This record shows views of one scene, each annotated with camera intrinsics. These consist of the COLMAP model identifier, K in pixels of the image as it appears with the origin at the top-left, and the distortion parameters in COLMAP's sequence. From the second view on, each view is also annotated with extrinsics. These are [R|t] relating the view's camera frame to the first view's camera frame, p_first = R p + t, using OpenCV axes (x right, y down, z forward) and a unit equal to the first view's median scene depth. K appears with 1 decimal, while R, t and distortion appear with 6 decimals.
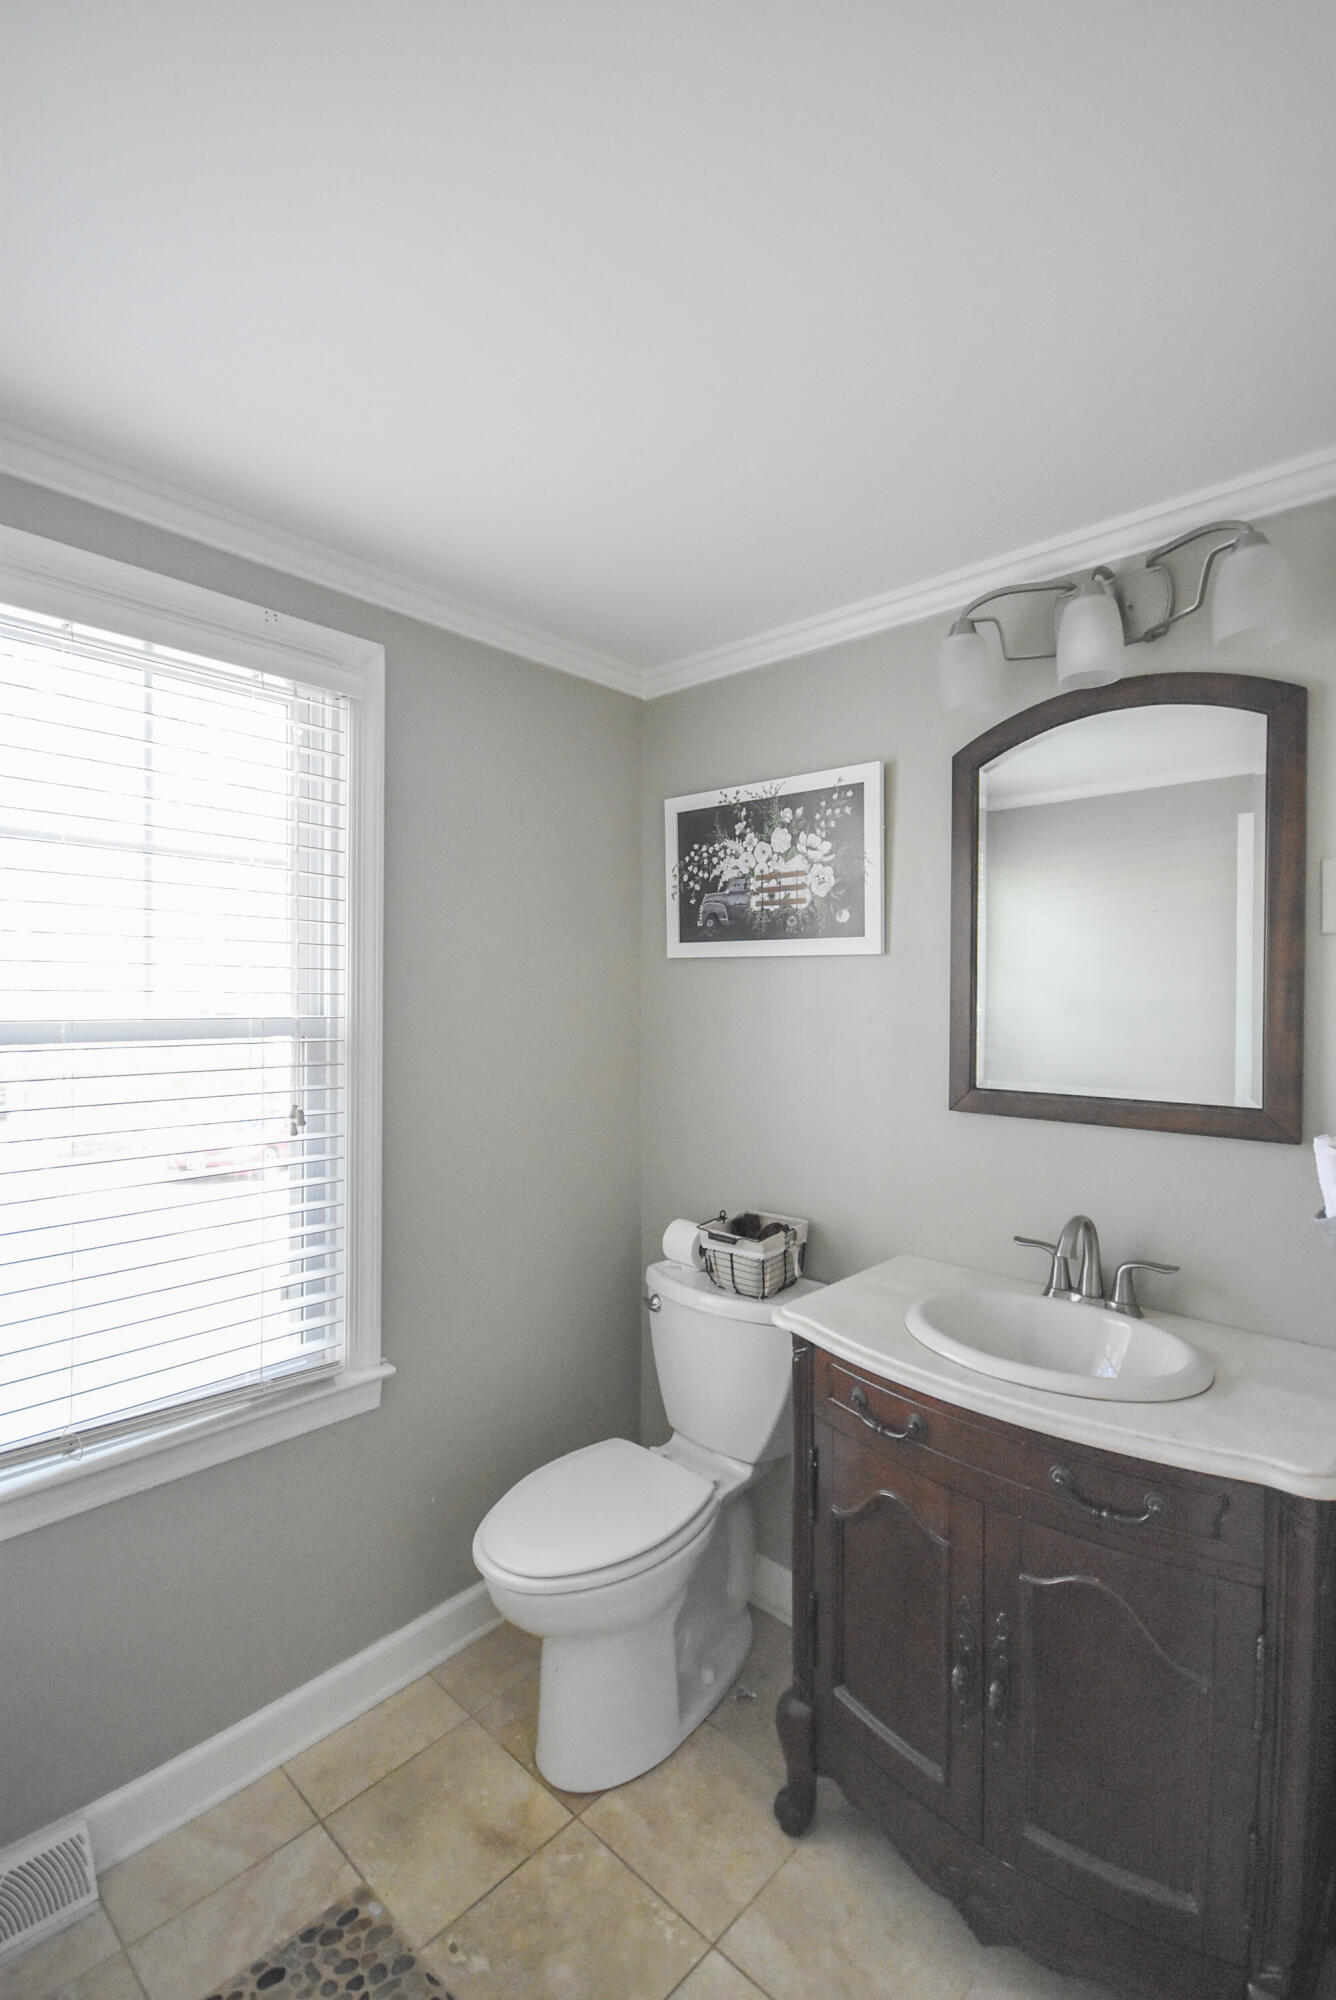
lens RADIAL K [[890.1, 0, 663.6], [0, 890.1, 992.9], [0, 0, 1]] dist [0.011823, -0.011121]
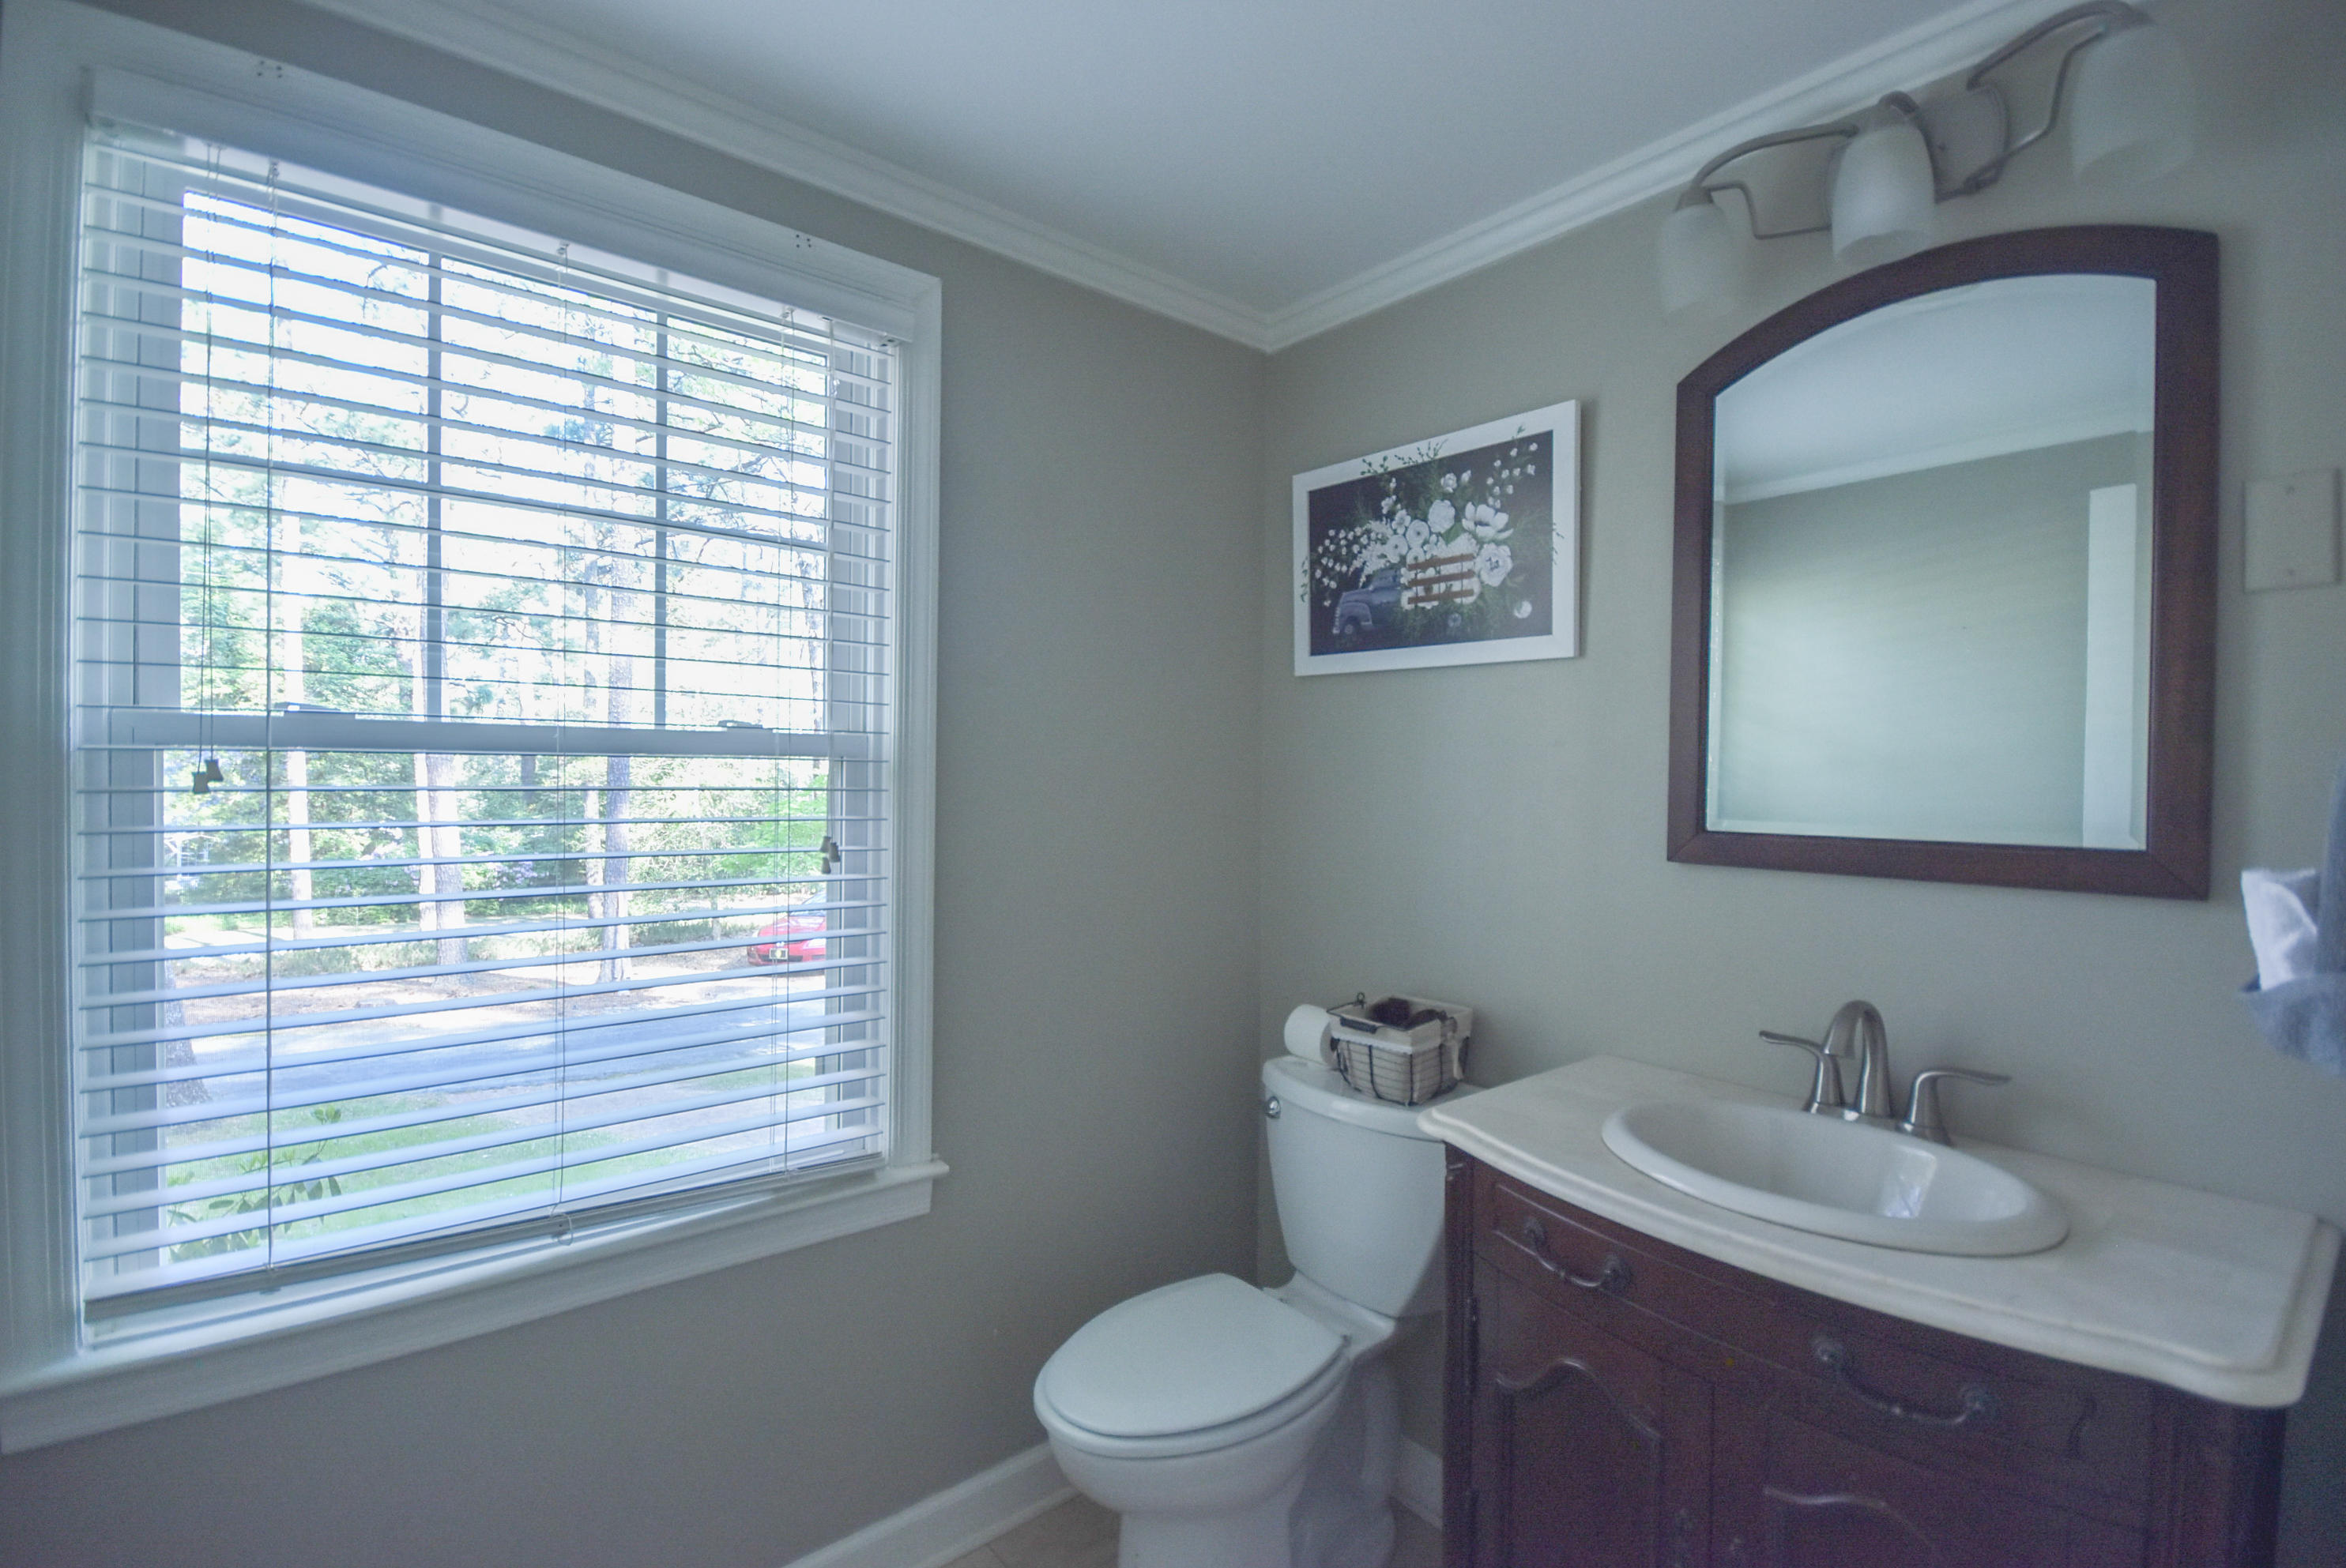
lens RADIAL K [[1044.0, 0, 1176.0], [0, 1044.0, 782.1], [0, 0, 1]] dist [0.011823, -0.011121]
pose [[0.991501, 0.008343, -0.129832, 0.027122], [-0.007896, 0.999961, 0.003953, 0.066418], [0.129860, -0.002895, 0.991528, 0.083737]]
